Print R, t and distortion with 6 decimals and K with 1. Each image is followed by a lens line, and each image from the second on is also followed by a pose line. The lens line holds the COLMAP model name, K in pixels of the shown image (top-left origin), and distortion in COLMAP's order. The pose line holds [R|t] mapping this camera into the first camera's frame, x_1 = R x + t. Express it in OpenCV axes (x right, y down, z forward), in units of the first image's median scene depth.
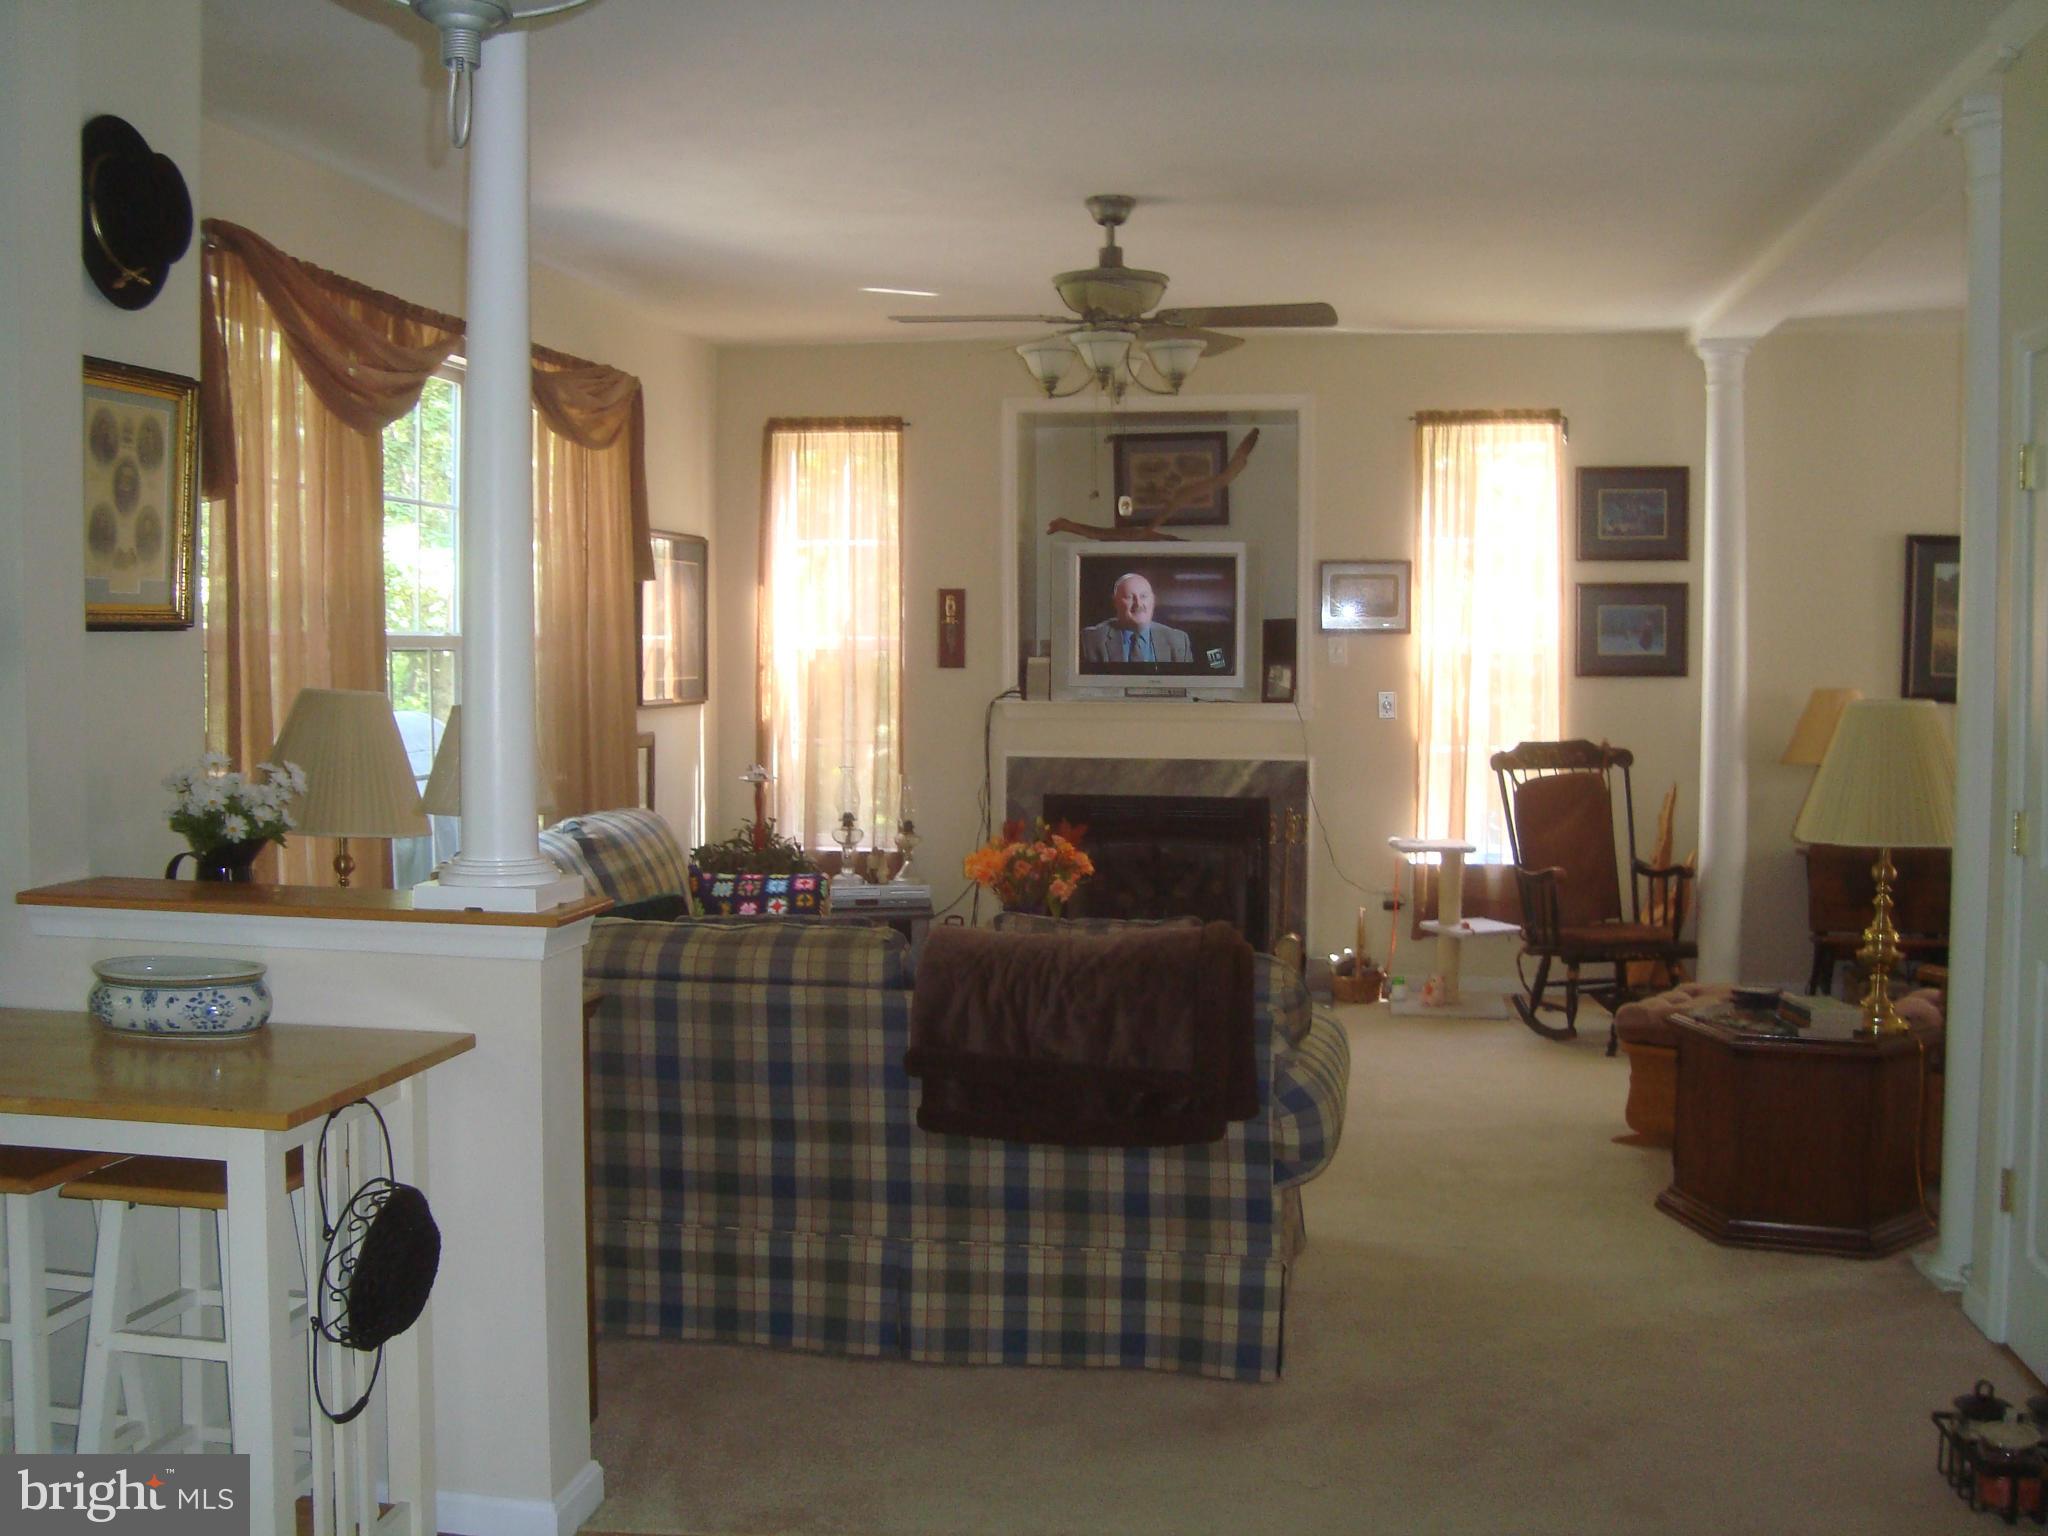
lens RADIAL K [[1997.6, 0, 1023.2], [0, 1997.6, 735.7], [0, 0, 1]] dist [-0.208267, 0.231225]
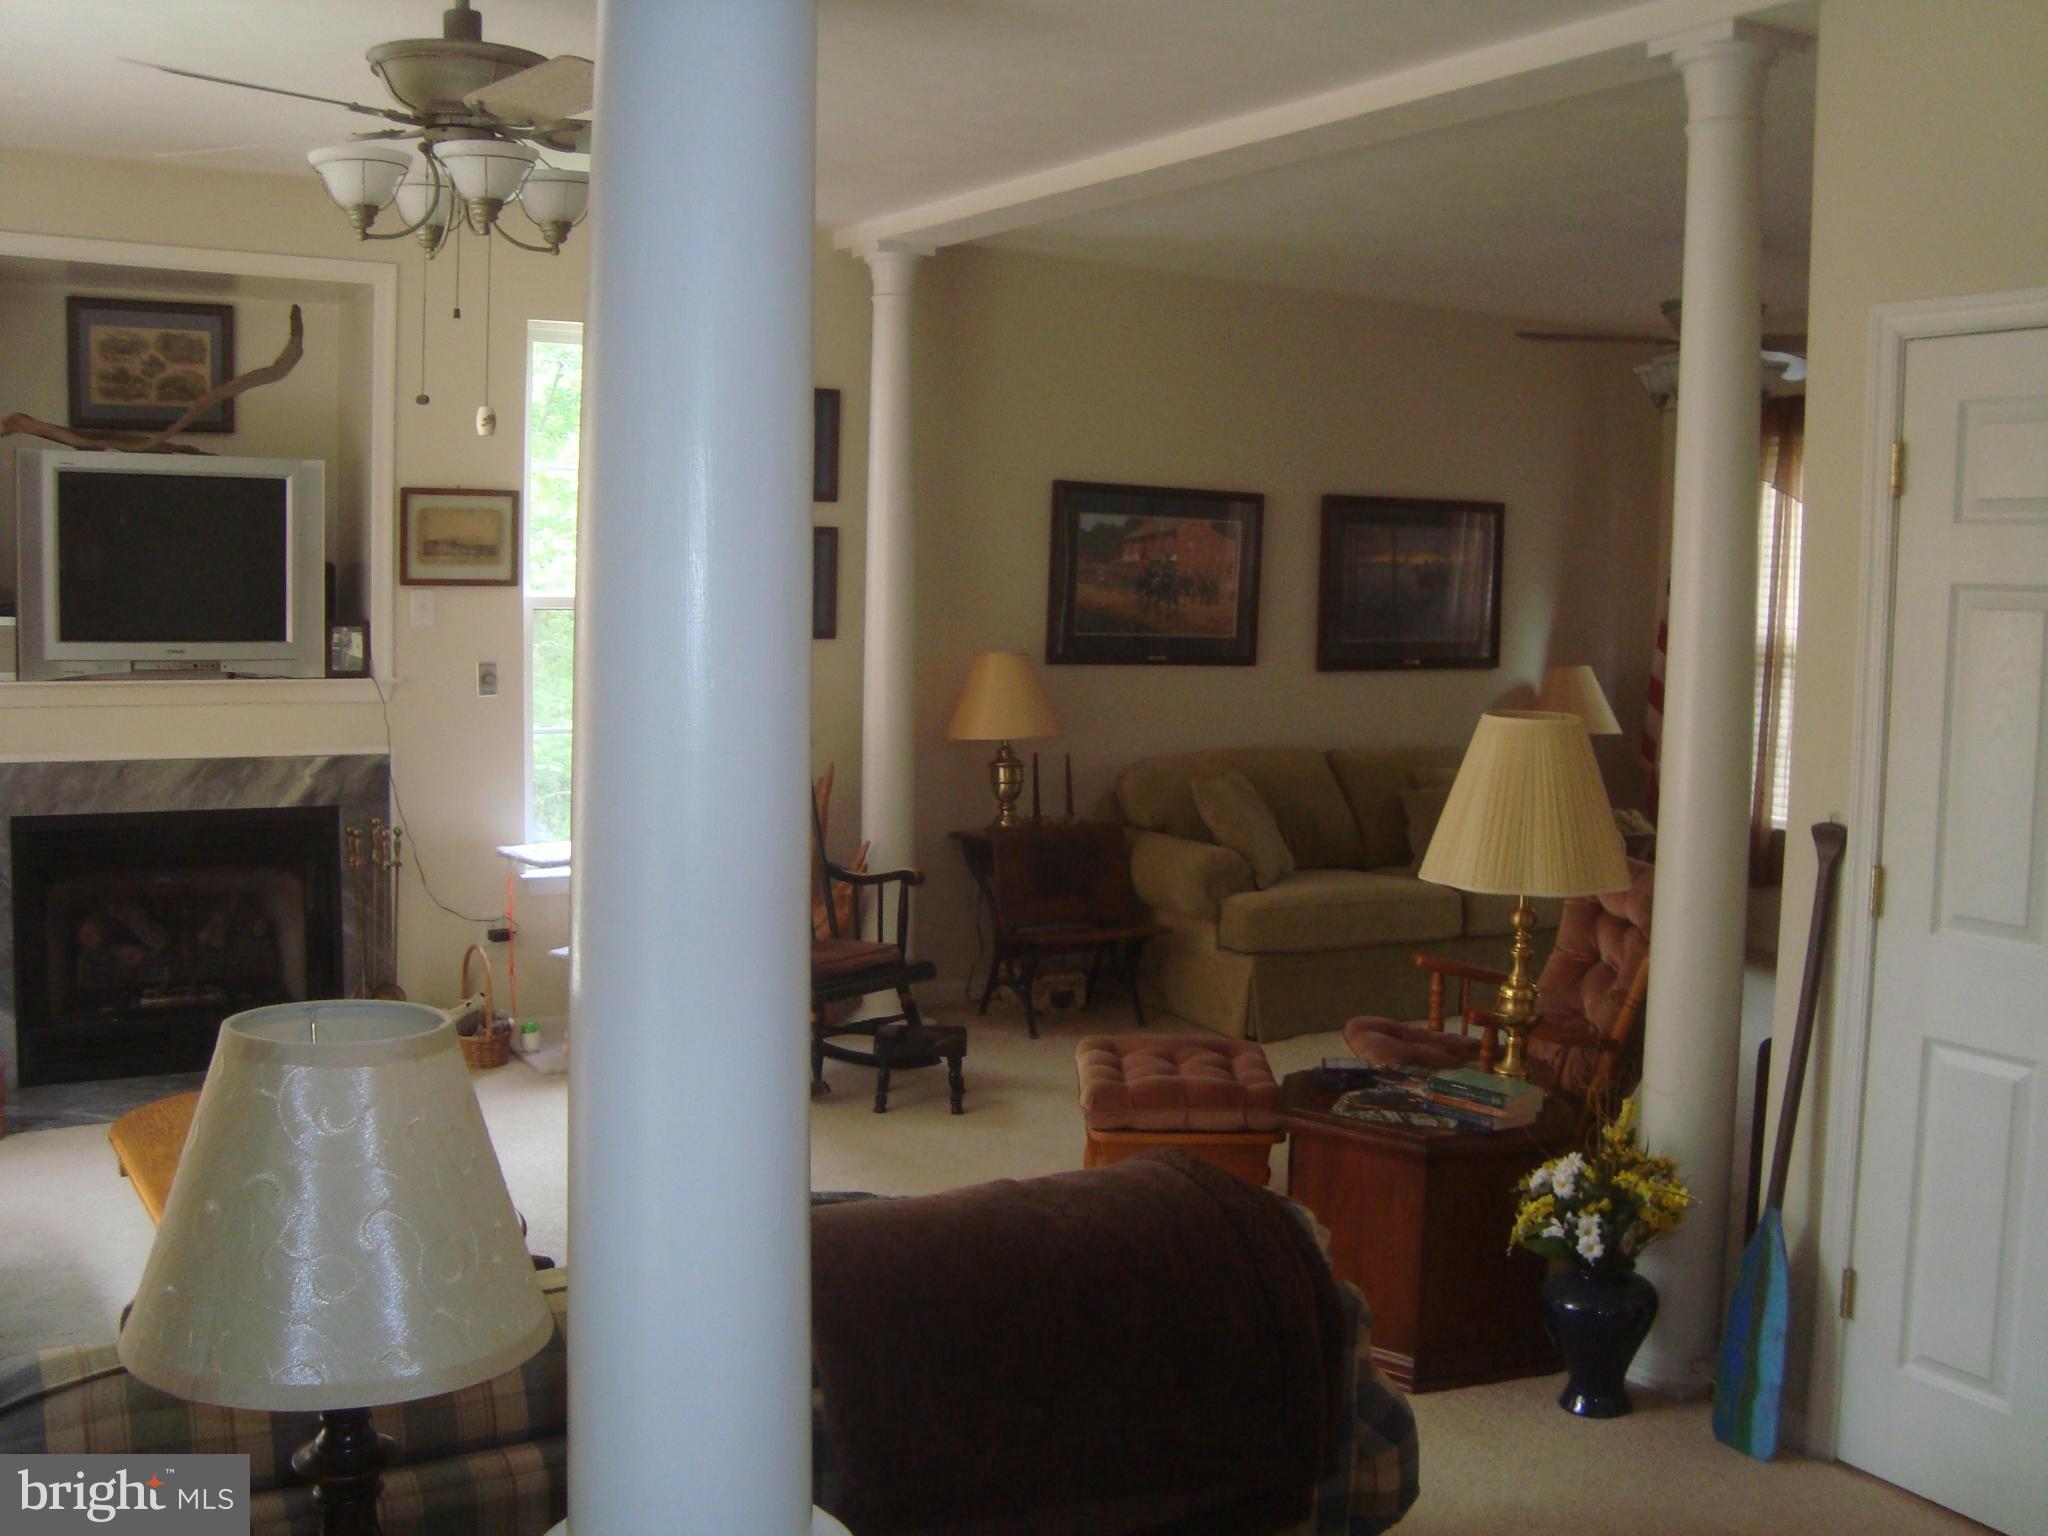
lens RADIAL K [[1997.6, 0, 1023.2], [0, 1997.6, 735.7], [0, 0, 1]] dist [-0.208267, 0.231225]
pose [[0.753920, -0.039930, 0.655751, -0.161137], [0.006269, 0.998543, 0.053597, -0.032278], [-0.656936, -0.036297, 0.753072, 0.279621]]
